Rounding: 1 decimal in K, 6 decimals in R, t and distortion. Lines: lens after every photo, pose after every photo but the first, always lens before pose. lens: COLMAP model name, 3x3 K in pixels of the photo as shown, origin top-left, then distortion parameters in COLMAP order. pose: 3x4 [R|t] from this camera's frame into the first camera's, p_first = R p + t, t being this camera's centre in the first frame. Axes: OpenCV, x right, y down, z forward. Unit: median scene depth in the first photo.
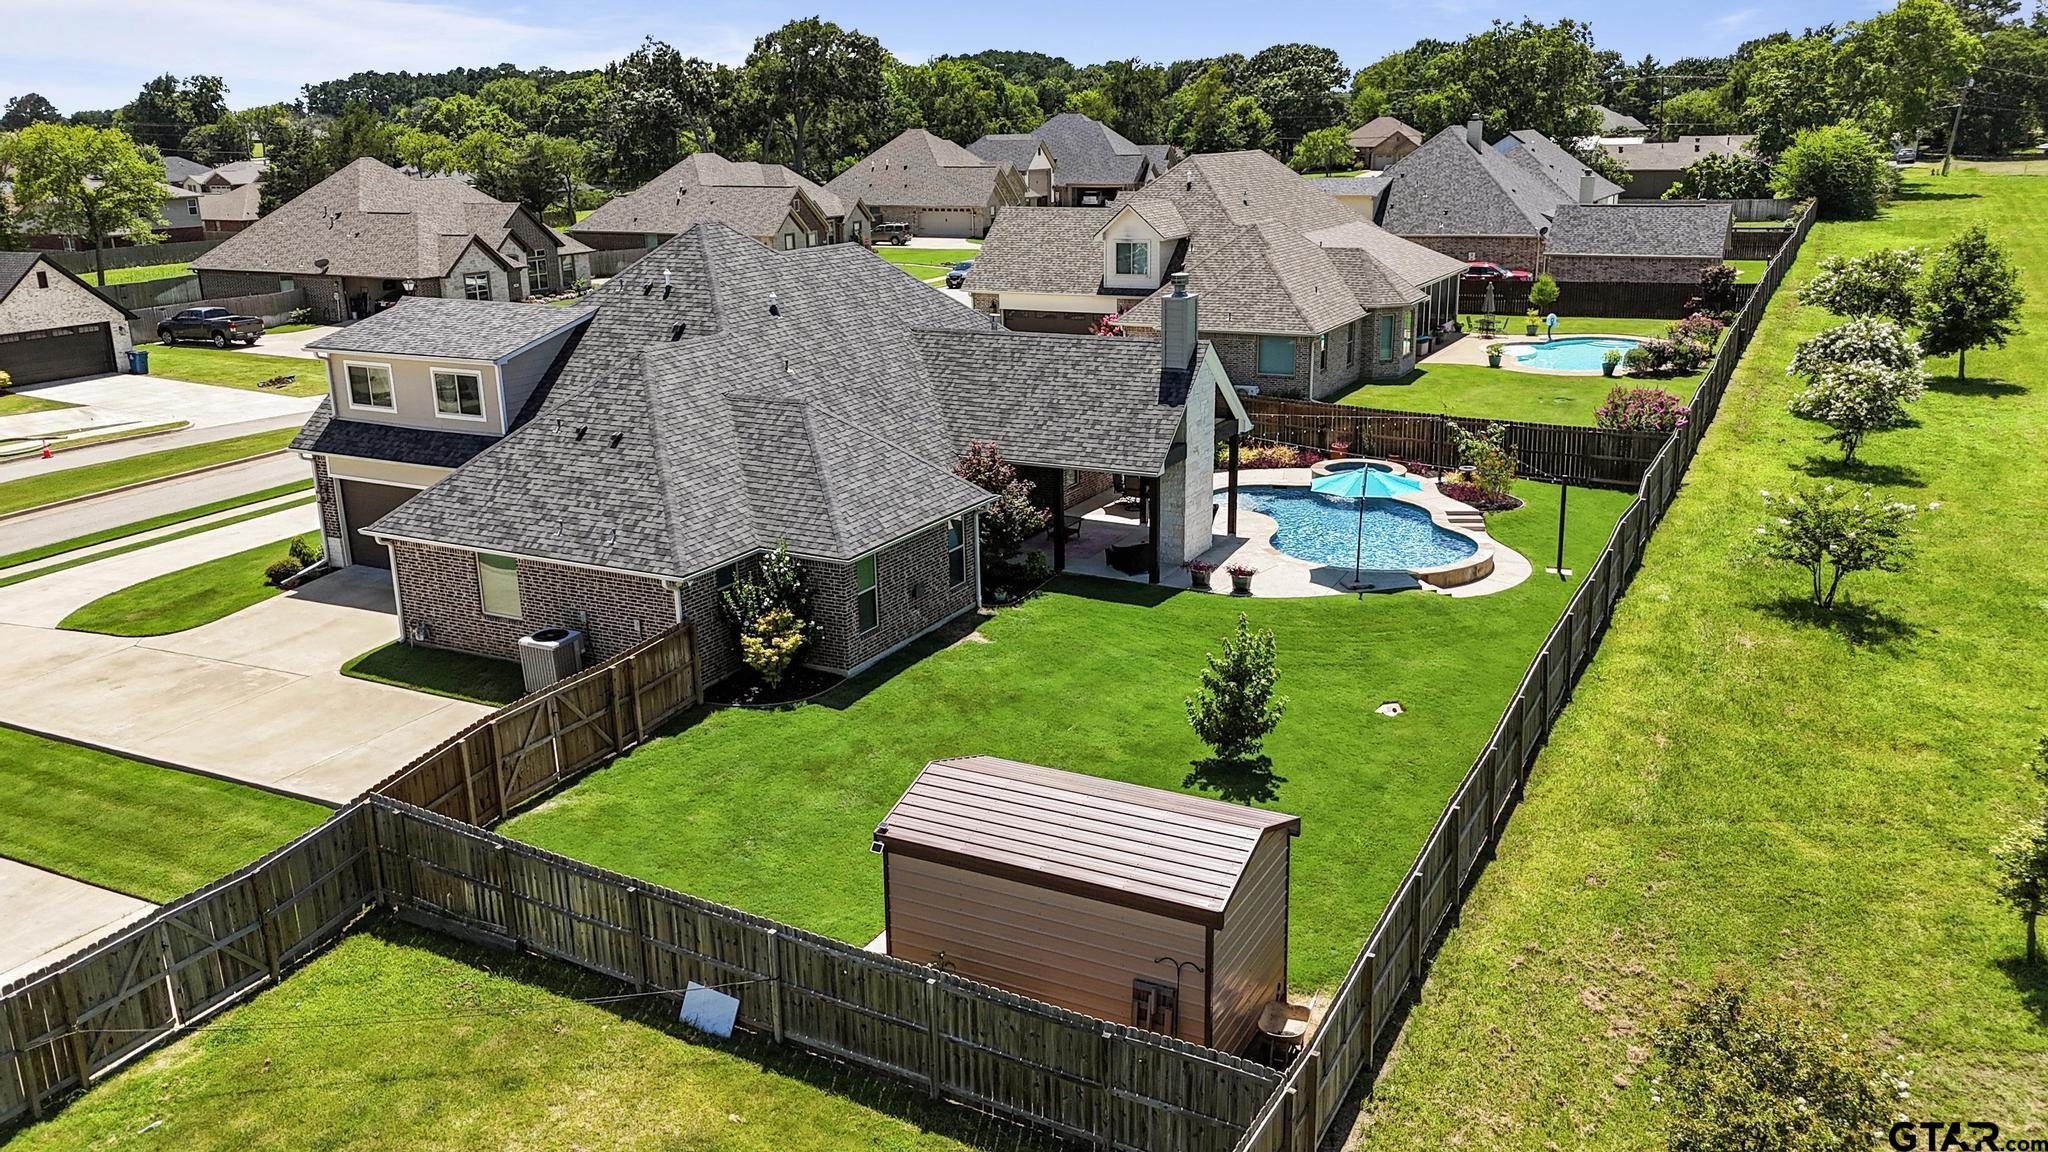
lens RADIAL K [[1557.5, 0, 1024.0], [0, 1557.5, 576.0], [0, 0, 1]] dist [-0.000793, -0.000190]
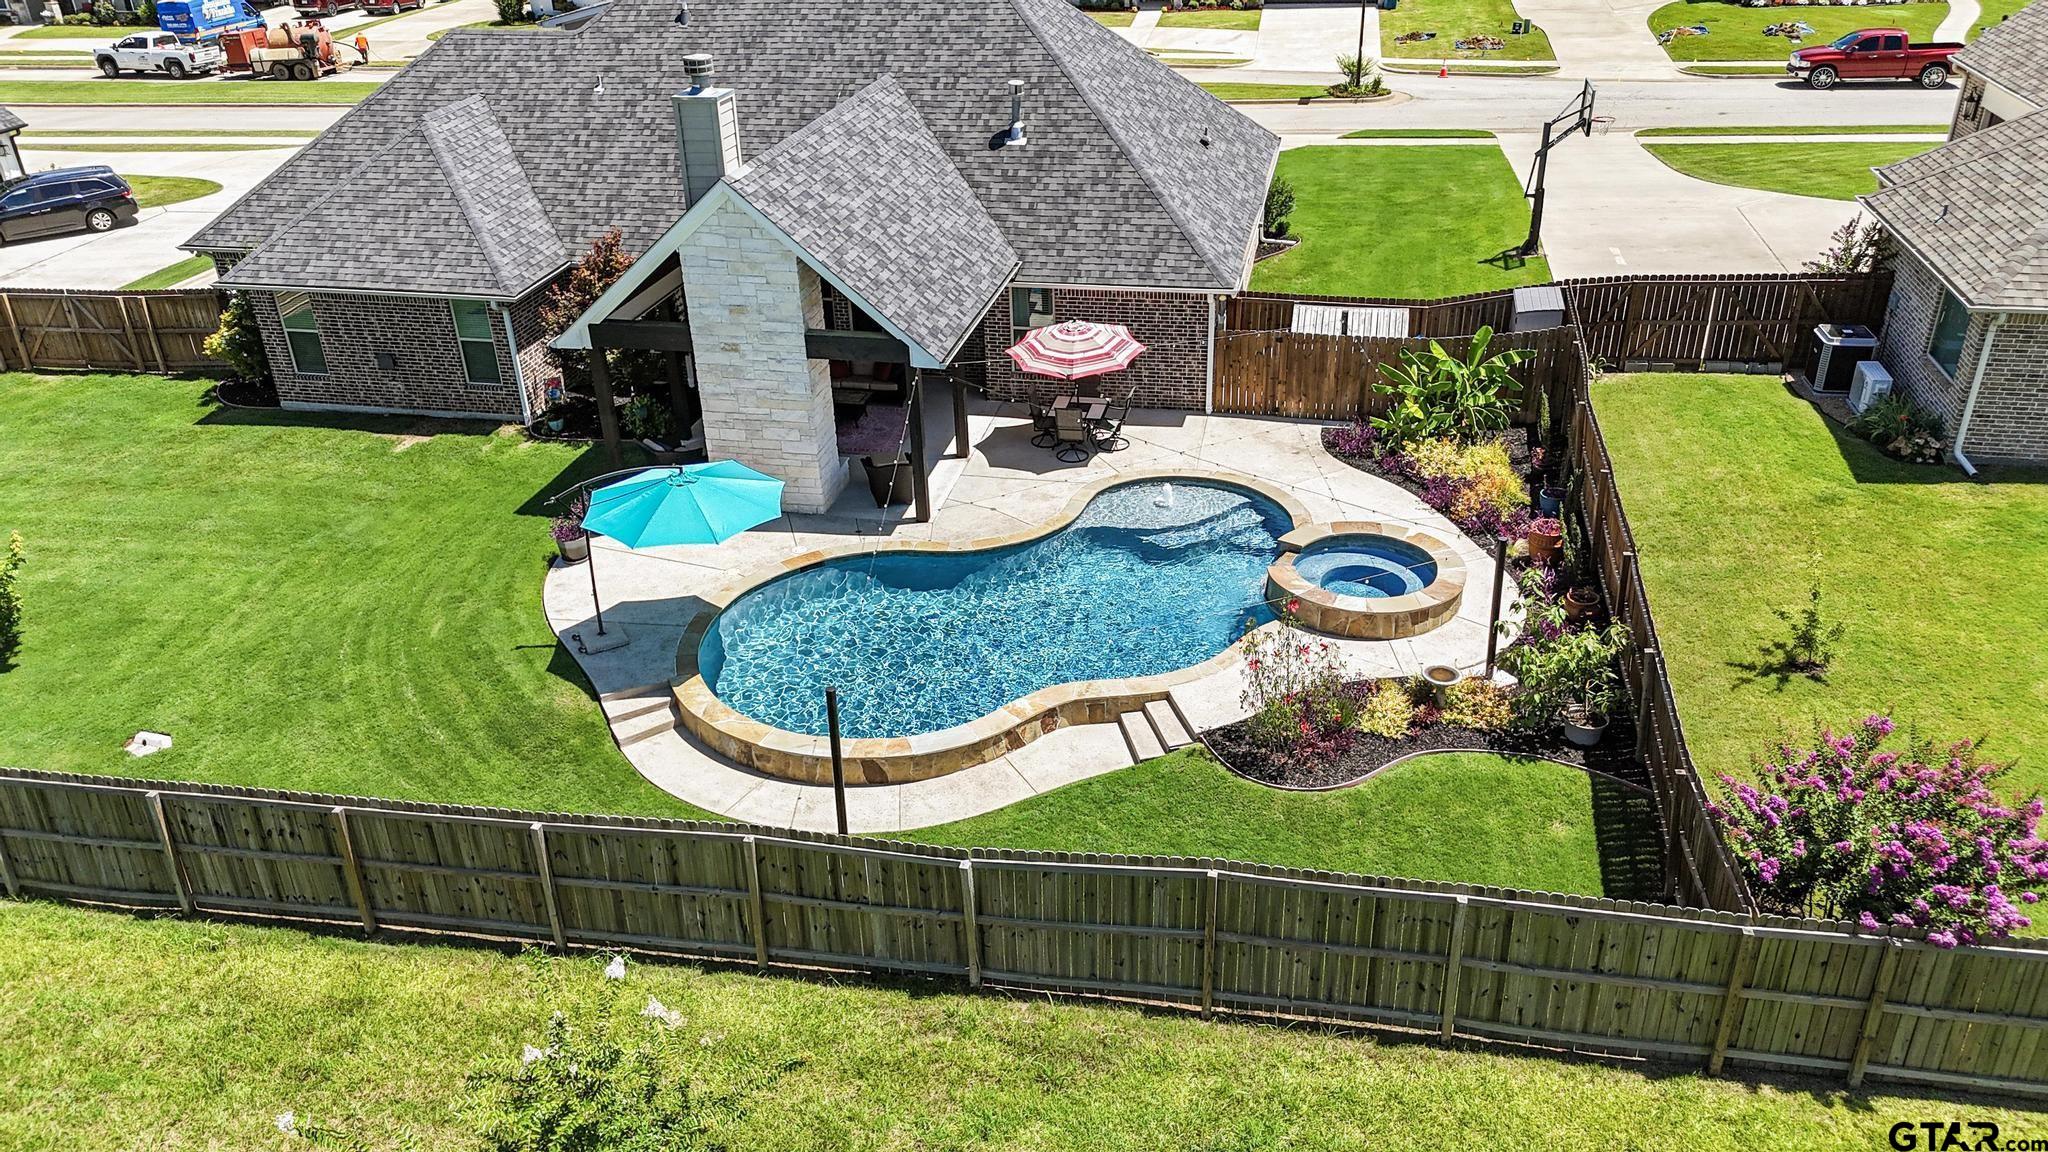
lens RADIAL K [[1557.5, 0, 1024.0], [0, 1557.5, 576.0], [0, 0, 1]] dist [-0.000793, -0.000190]
pose [[0.288557, 0.452669, -0.843697, 0.835014], [-0.257708, 0.885381, 0.386894, -0.316026], [0.922129, 0.105787, 0.372140, 1.061324]]
